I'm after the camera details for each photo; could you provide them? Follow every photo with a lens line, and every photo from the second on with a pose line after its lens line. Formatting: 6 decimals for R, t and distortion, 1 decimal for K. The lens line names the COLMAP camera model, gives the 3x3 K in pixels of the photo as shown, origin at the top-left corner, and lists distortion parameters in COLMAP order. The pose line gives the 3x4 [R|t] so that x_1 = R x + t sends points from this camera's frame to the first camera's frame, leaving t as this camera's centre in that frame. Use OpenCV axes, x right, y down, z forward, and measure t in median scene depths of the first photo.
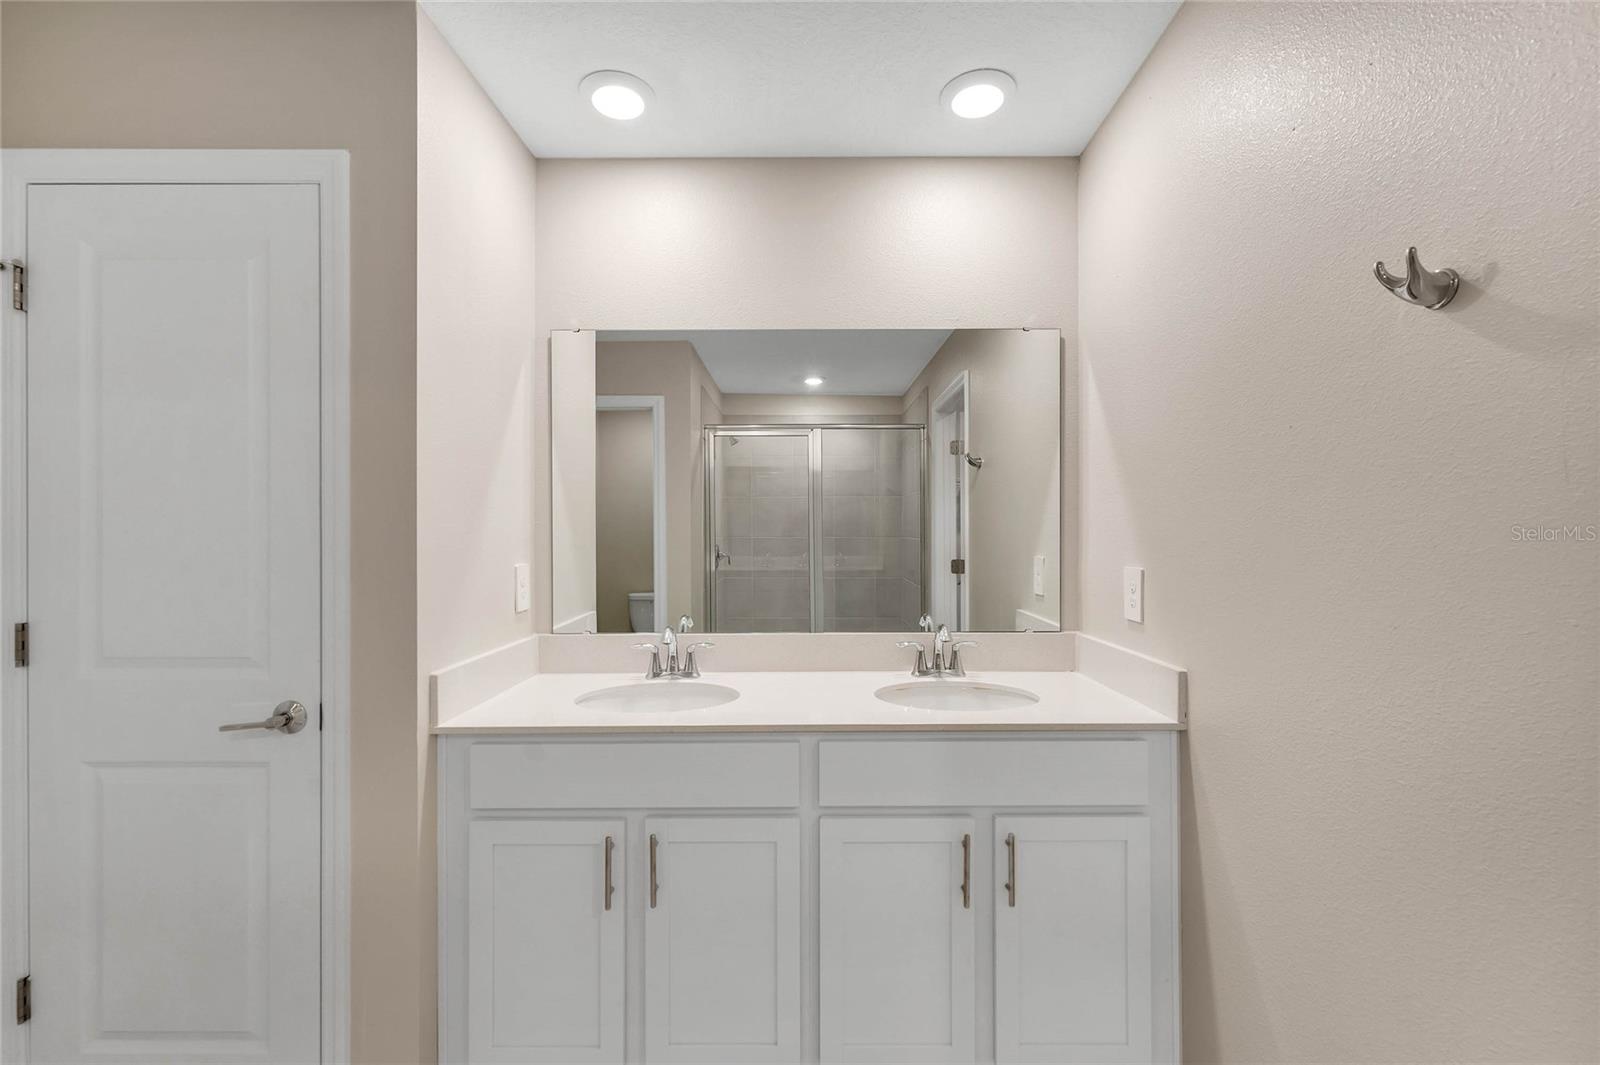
lens RADIAL K [[650.7, 0, 800.0], [0, 650.7, 532.5], [0, 0, 1]] dist [0.001780, 0.000383]
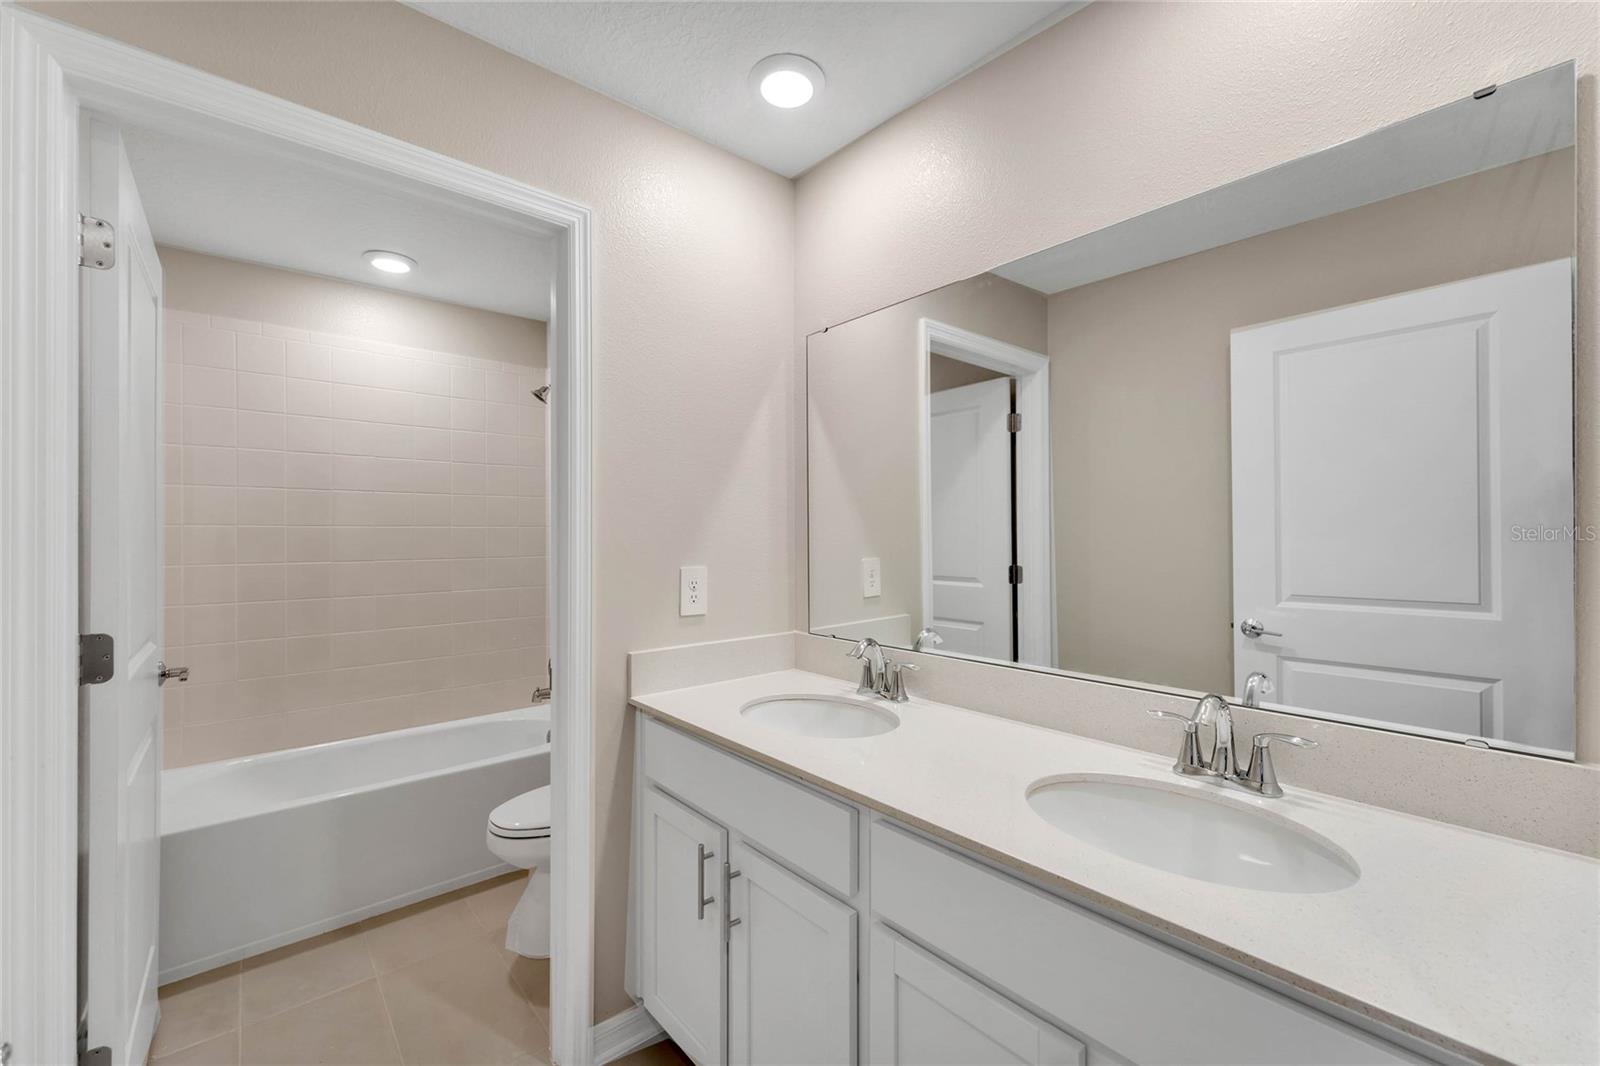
lens RADIAL K [[650.7, 0, 800.0], [0, 650.7, 533.0], [0, 0, 1]] dist [0.001780, 0.000383]
pose [[0.660445, -0.003761, -0.750865, 0.529148], [0.001051, 0.999991, -0.004084, 0.001720], [0.750874, 0.001908, 0.660443, 0.448242]]
